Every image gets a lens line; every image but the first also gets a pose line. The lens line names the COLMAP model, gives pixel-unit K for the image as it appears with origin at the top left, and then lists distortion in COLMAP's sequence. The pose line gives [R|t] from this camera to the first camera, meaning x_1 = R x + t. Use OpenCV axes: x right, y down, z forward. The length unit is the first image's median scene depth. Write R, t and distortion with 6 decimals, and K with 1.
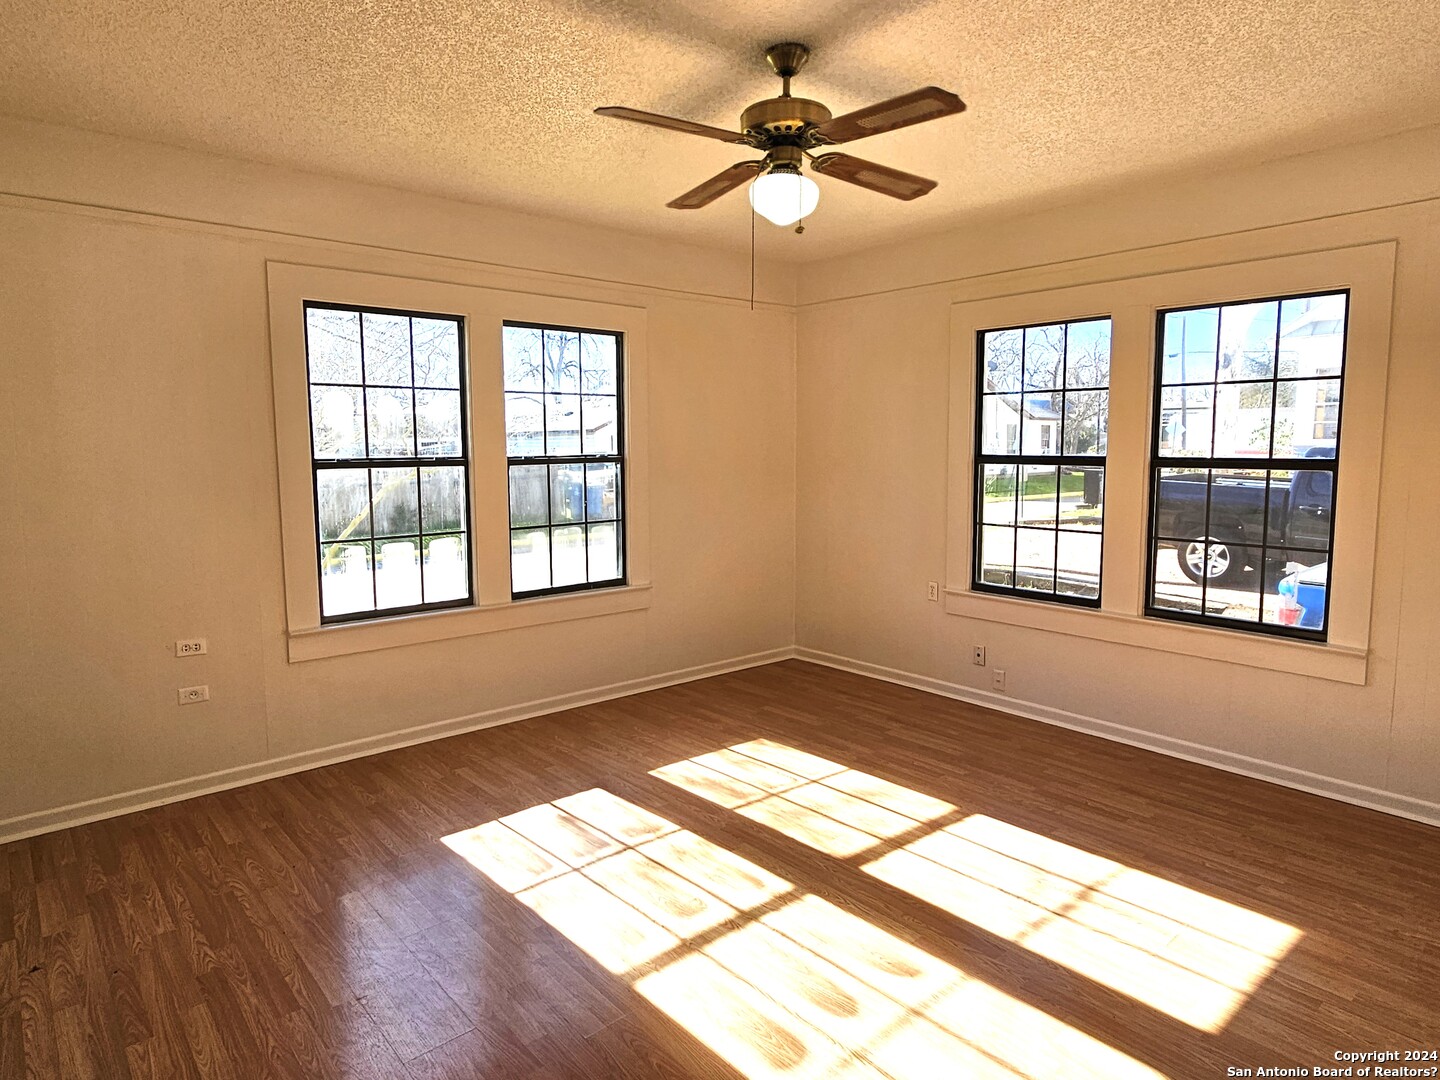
lens RADIAL K [[852.2, 0, 711.5], [0, 852.2, 535.6], [0, 0, 1]] dist [0.003671, -0.004942]
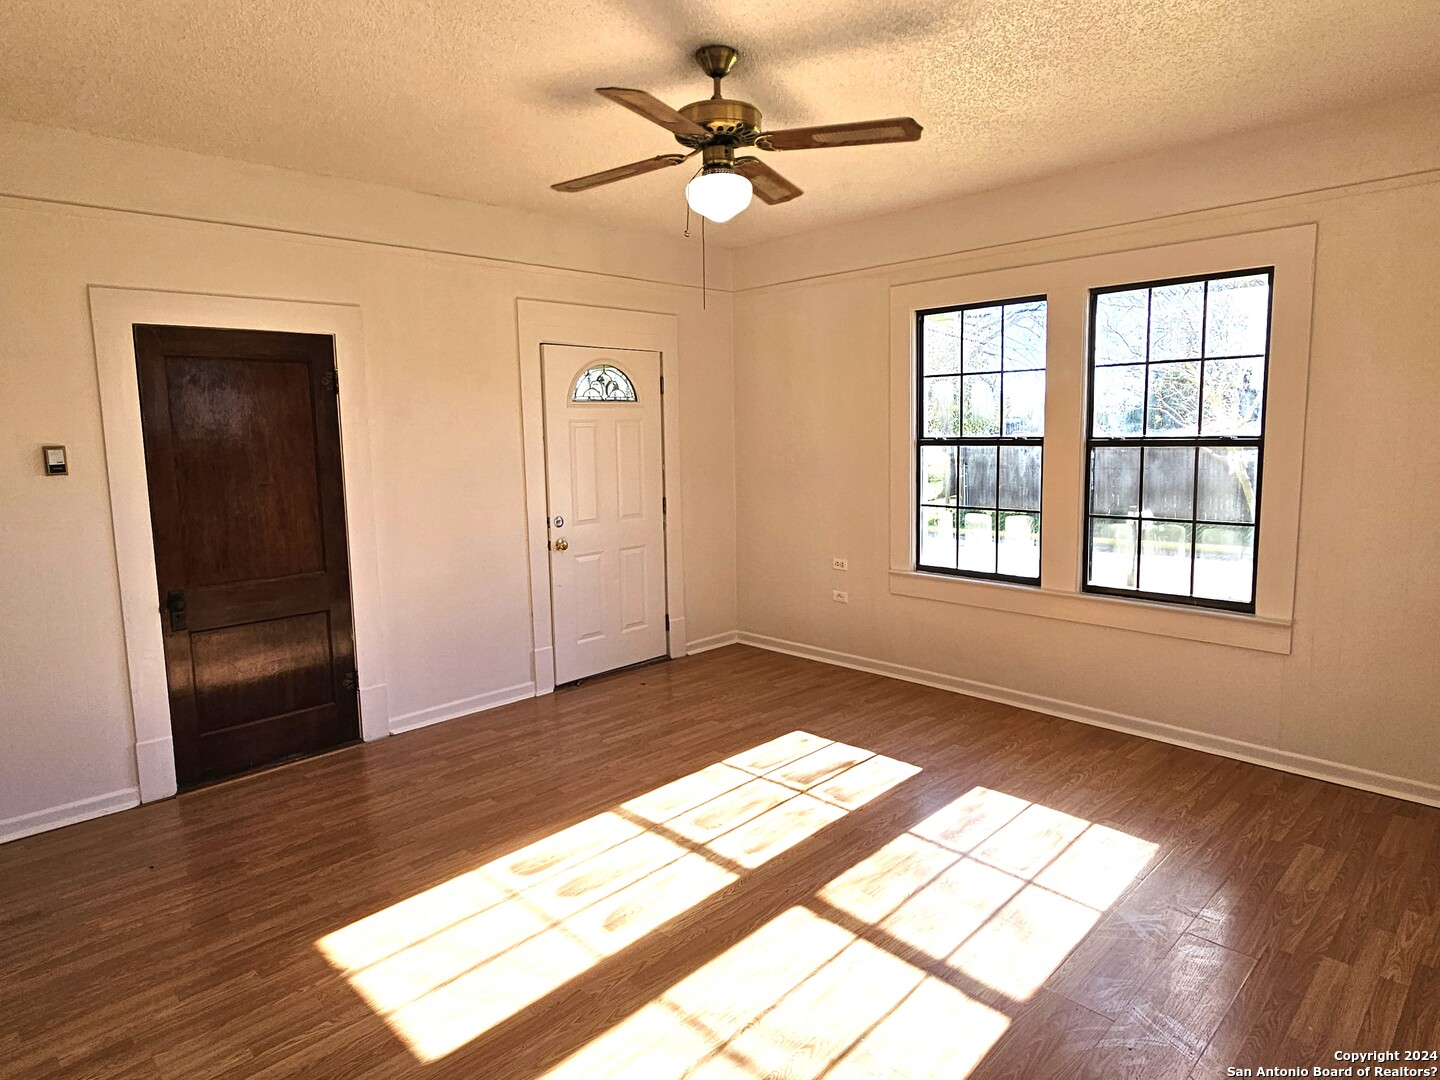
lens RADIAL K [[852.2, 0, 724.7], [0, 852.2, 545.6], [0, 0, 1]] dist [0.003671, -0.004942]
pose [[0.074425, 0.141995, -0.987066, 0.827938], [-0.092886, 0.986495, 0.134909, -0.081371], [0.992891, 0.081644, 0.086609, 0.673484]]
